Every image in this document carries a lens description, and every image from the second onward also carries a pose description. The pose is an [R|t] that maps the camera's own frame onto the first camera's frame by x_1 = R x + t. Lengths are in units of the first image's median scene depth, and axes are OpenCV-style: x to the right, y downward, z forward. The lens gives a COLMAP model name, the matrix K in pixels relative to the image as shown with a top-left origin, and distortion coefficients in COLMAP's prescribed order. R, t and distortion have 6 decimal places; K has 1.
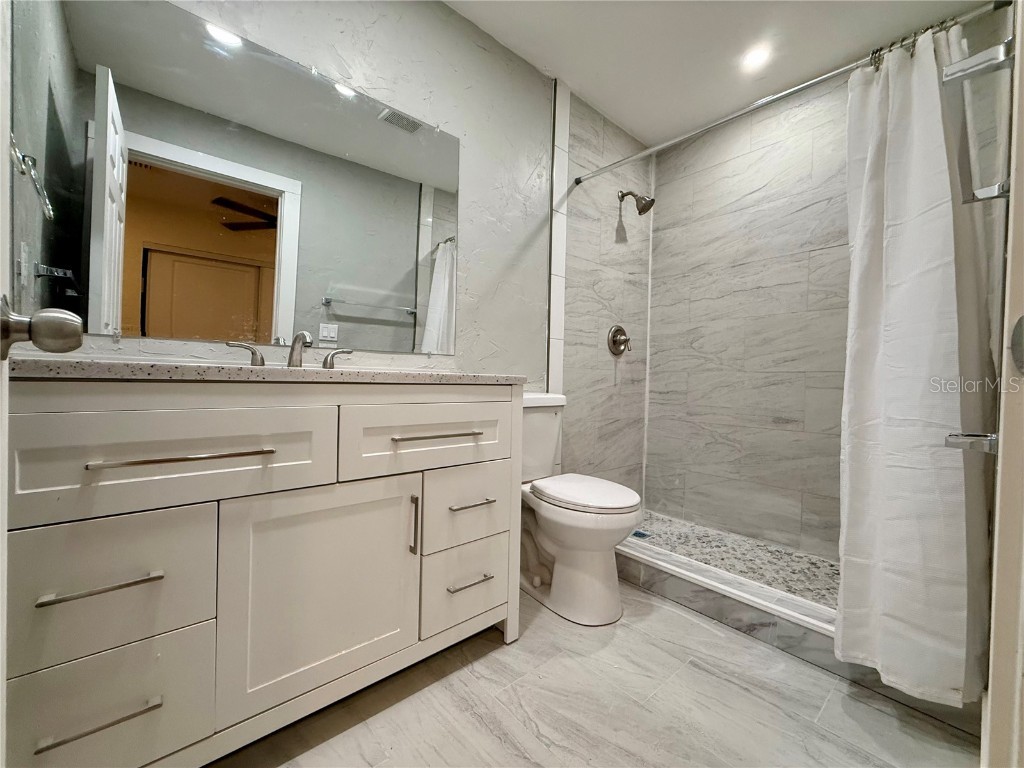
lens RADIAL K [[409.3, 0, 509.1], [0, 409.3, 384.3], [0, 0, 1]] dist [-0.000074, 0.000124]
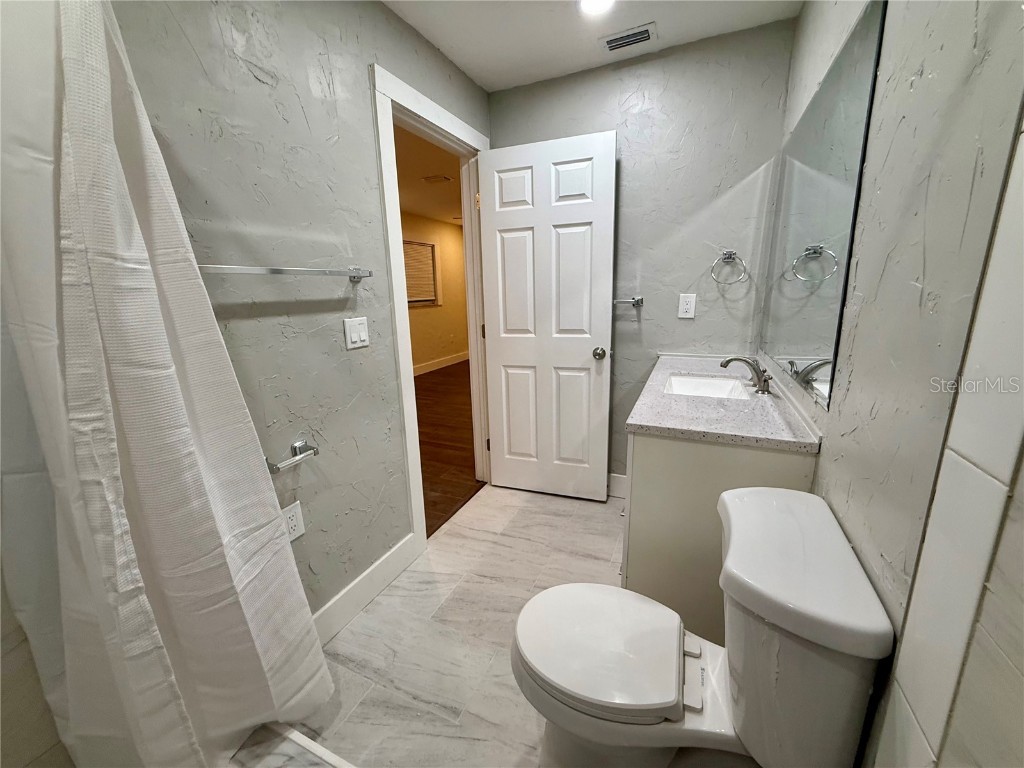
lens RADIAL K [[407.7, 0, 508.6], [0, 407.7, 384.7], [0, 0, 1]] dist [-0.000673, -0.000016]
pose [[-0.908749, 0.097377, -0.405823, 0.395496], [0.000936, 0.972872, 0.231344, -0.193750], [0.417341, 0.209854, -0.884188, 1.056043]]
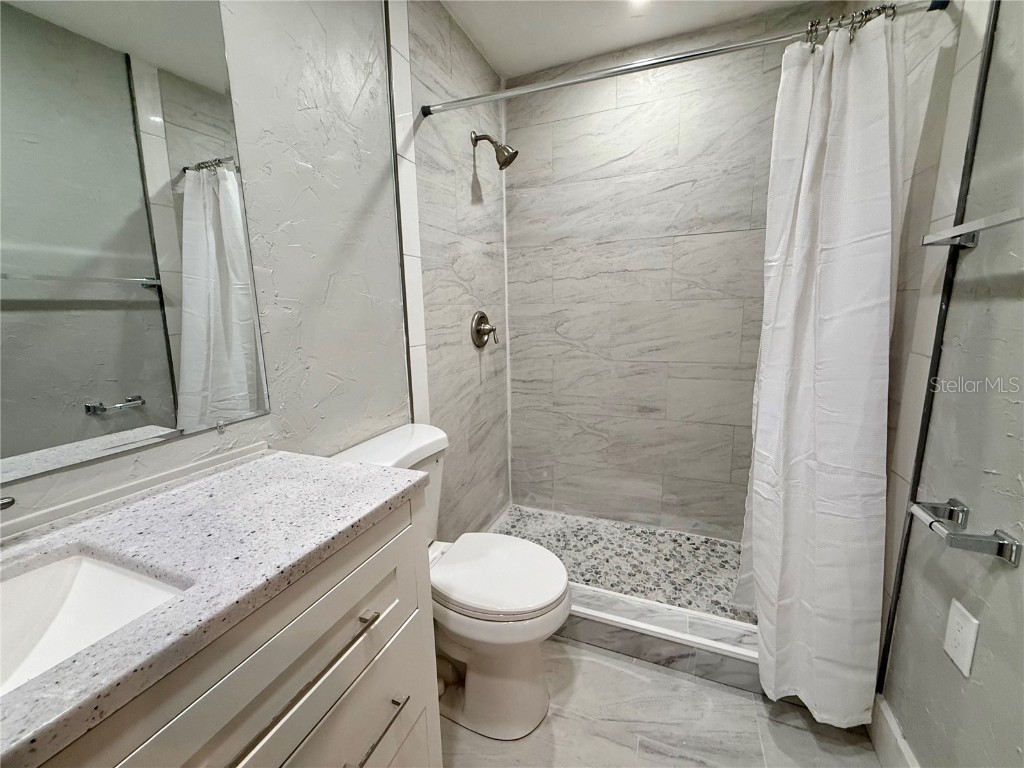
lens RADIAL K [[407.7, 0, 508.6], [0, 407.7, 384.7], [0, 0, 1]] dist [-0.000673, -0.000016]
pose [[0.890523, -0.120741, 0.438624, -0.065375], [0.046367, 0.983206, 0.176513, -0.160860], [-0.452570, -0.136851, 0.881165, 0.272924]]
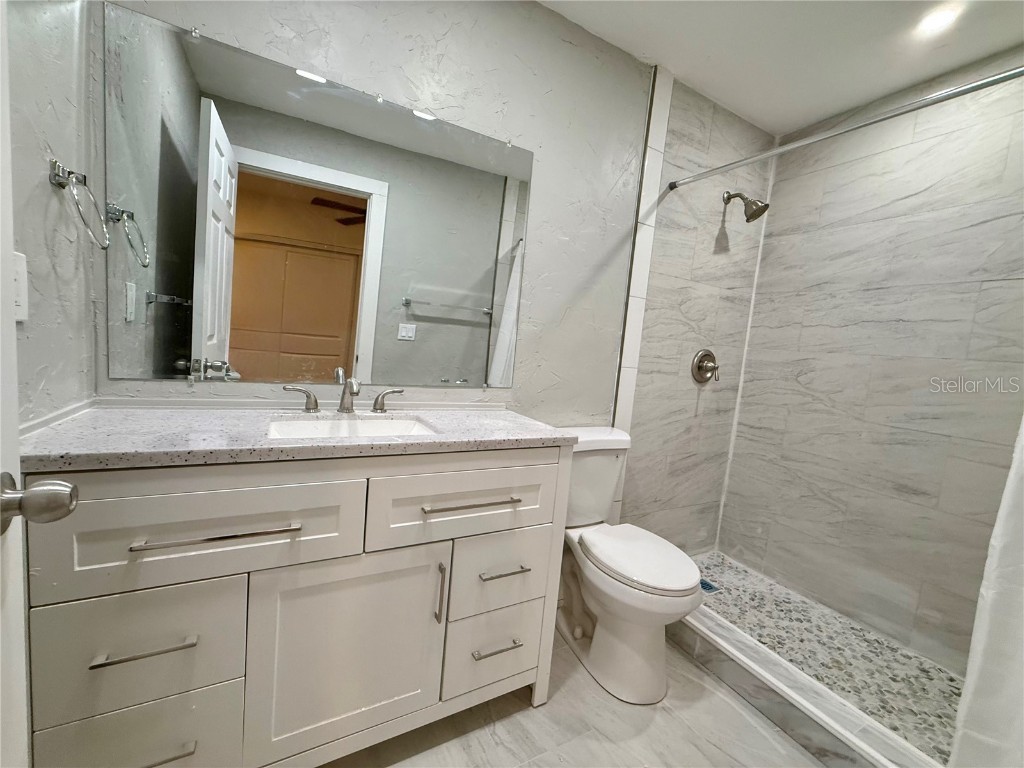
lens RADIAL K [[407.7, 0, 508.6], [0, 407.7, 384.7], [0, 0, 1]] dist [-0.000673, -0.000016]
pose [[0.974781, 0.085557, -0.206111, 0.044427], [-0.070189, 0.994259, 0.080766, -0.125288], [0.211837, -0.064263, 0.975190, 0.057751]]
